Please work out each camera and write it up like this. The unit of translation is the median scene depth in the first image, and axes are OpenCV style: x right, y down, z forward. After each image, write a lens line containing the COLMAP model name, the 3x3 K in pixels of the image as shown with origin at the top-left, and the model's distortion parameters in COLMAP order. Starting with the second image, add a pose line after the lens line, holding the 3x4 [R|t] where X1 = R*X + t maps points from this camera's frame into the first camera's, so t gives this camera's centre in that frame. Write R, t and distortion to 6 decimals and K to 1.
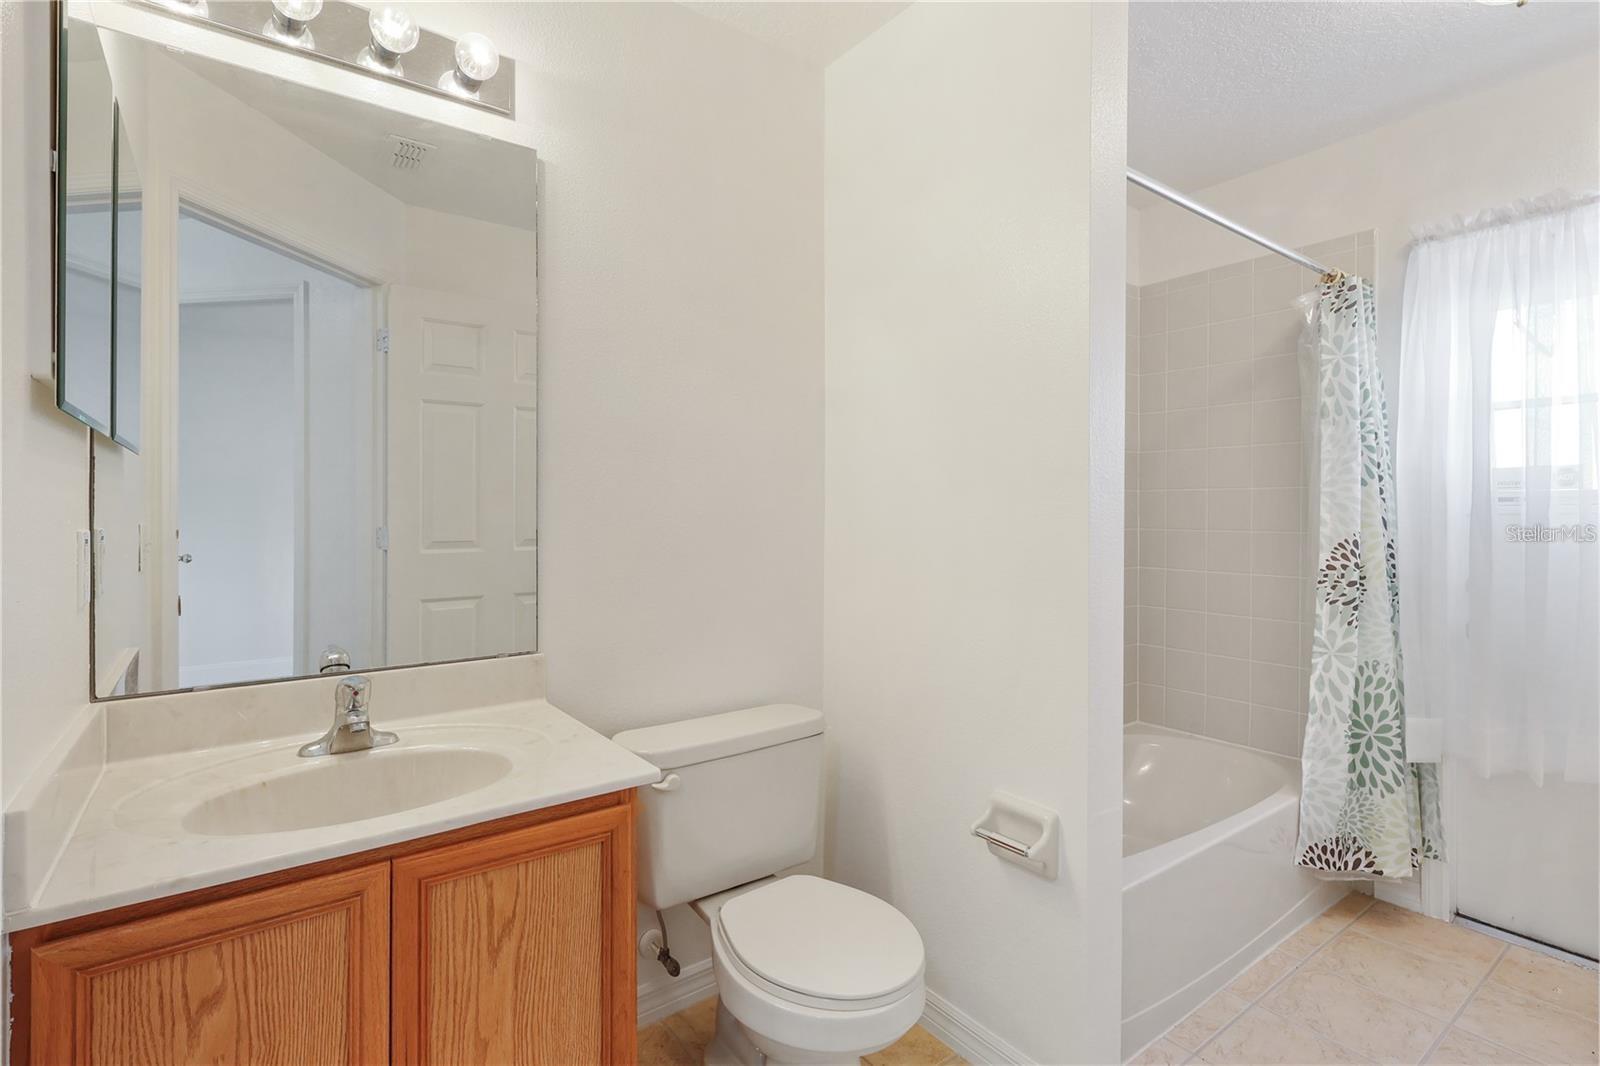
lens RADIAL K [[762.4, 0, 801.1], [0, 762.4, 525.1], [0, 0, 1]] dist [-0.012404, 0.001775]
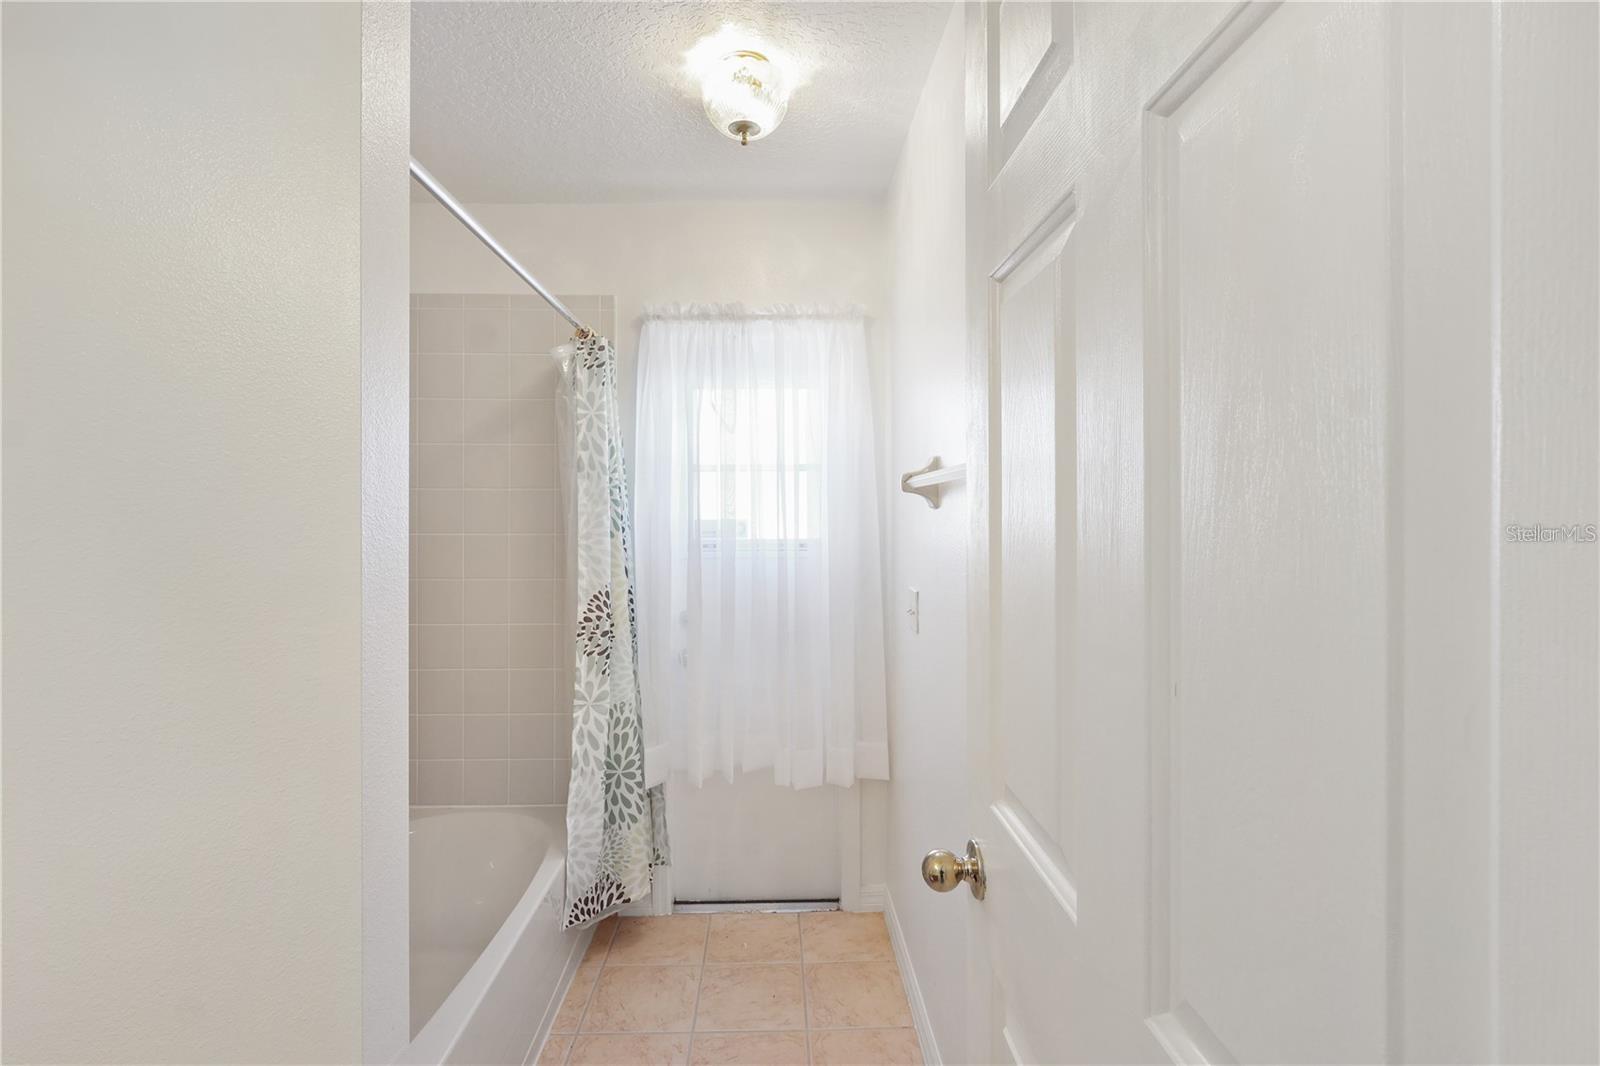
lens RADIAL K [[762.4, 0, 799.6], [0, 762.4, 520.7], [0, 0, 1]] dist [-0.012404, 0.001775]
pose [[0.584853, 0.001258, 0.811139, 0.033546], [0.003120, 0.999988, -0.003801, -0.072179], [-0.811134, 0.004754, 0.584842, 0.167714]]
